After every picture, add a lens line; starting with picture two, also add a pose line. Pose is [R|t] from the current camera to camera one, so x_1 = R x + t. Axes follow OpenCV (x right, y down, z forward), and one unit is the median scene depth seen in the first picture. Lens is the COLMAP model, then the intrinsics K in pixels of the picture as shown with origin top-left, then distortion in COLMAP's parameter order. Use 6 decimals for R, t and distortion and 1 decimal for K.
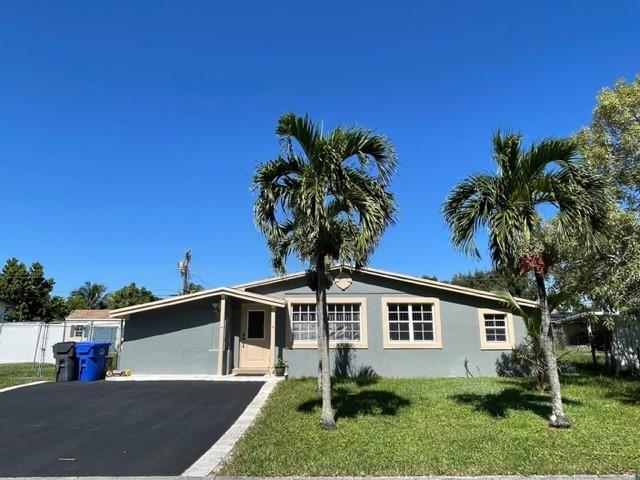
lens RADIAL K [[410.2, 0, 320.0], [0, 410.2, 240.0], [0, 0, 1]] dist [0.003206, -0.006788]
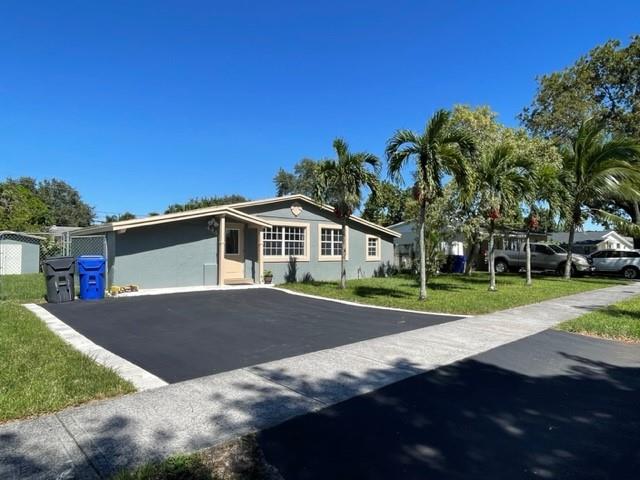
lens RADIAL K [[406.4, 0, 321.2], [0, 406.4, 242.5], [0, 0, 1]] dist [-0.029534, -0.000870]
pose [[0.727020, 0.020536, 0.686309, -0.746251], [-0.162595, 0.976271, 0.143027, 0.011451], [-0.667087, -0.215574, 0.713108, 0.051336]]
